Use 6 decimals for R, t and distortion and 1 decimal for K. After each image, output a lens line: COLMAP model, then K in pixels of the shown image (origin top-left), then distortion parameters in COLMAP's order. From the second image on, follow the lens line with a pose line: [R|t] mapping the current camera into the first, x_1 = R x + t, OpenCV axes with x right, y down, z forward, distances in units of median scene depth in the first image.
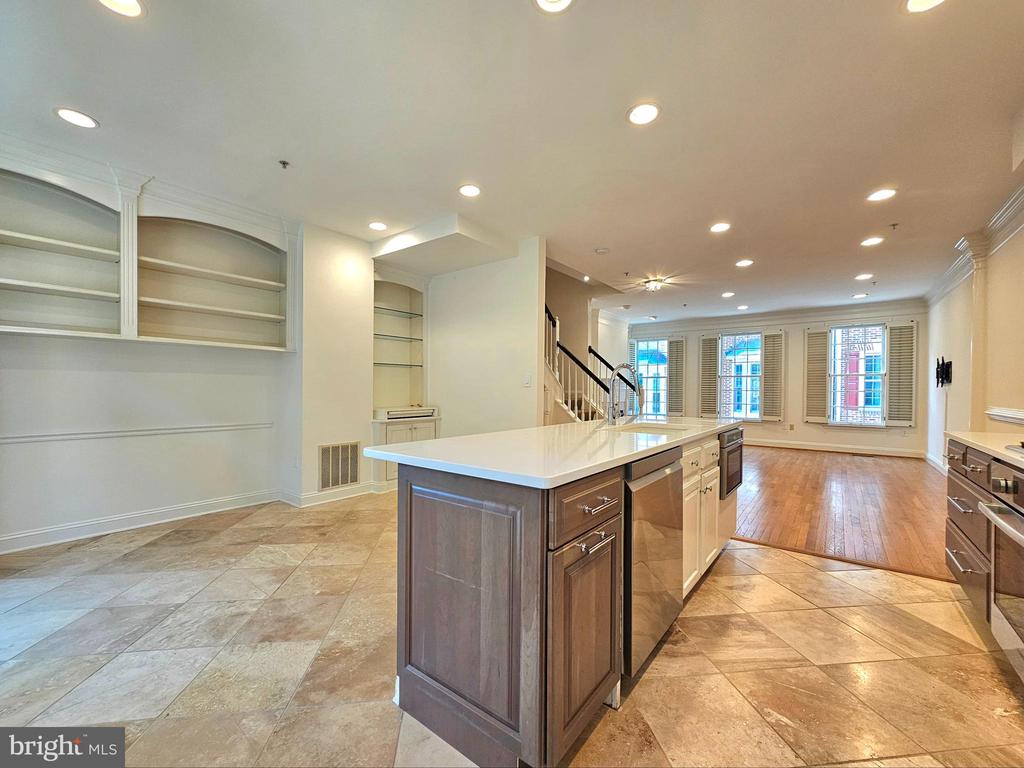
lens RADIAL K [[433.0, 0, 511.2], [0, 433.0, 393.8], [0, 0, 1]] dist [-0.000287, 0.000086]
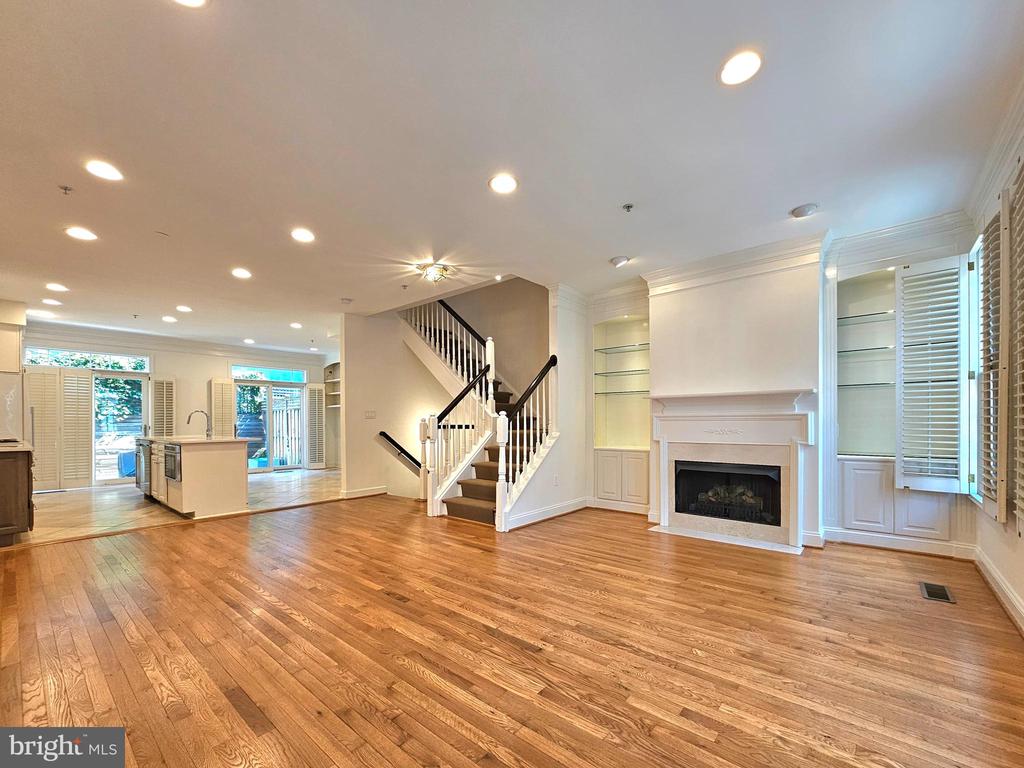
lens RADIAL K [[415.5, 0, 515.0], [0, 415.5, 423.3], [0, 0, 1]] dist [0.001119, 0.000469]
pose [[-0.038401, -0.001715, -0.999261, 0.923793], [-0.004660, 0.999988, -0.001537, -0.001547], [0.999252, 0.004597, -0.038408, 1.060168]]
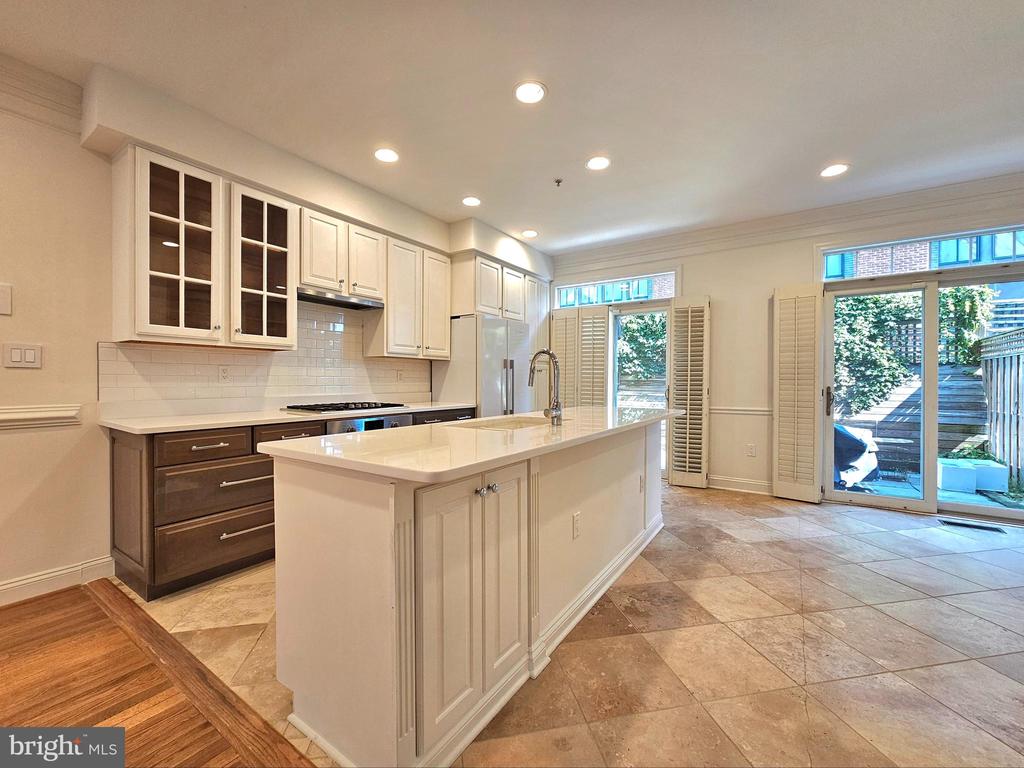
lens RADIAL K [[434.3, 0, 512.0], [0, 434.3, 384.0], [0, 0, 1]] dist [0.002460, 0.000493]
pose [[-0.997333, -0.009629, -0.072348, 0.147992], [-0.010896, 0.999794, 0.017137, -0.005277], [0.072168, 0.017879, -0.997232, 0.707953]]
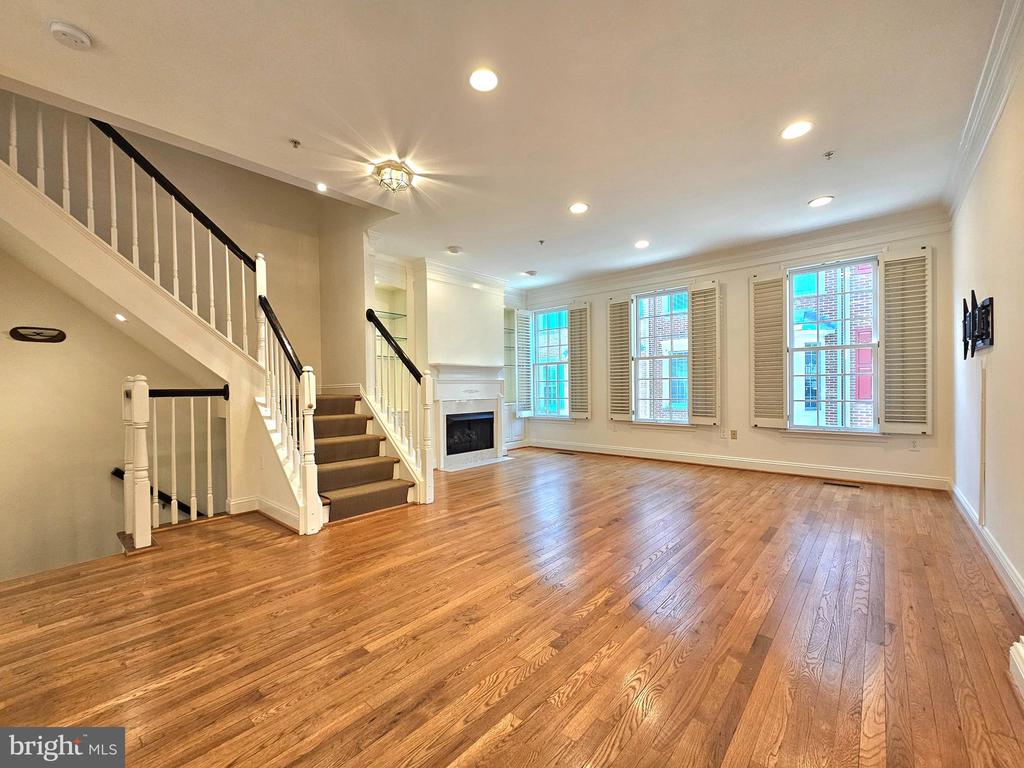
lens RADIAL K [[436.9, 0, 512.1], [0, 436.9, 391.0], [0, 0, 1]] dist [-0.000022, -0.000129]
pose [[0.998229, -0.019492, -0.056210, 0.455890], [0.019366, 0.999809, -0.002781, 0.011389], [0.056254, 0.001688, 0.998415, 0.435915]]
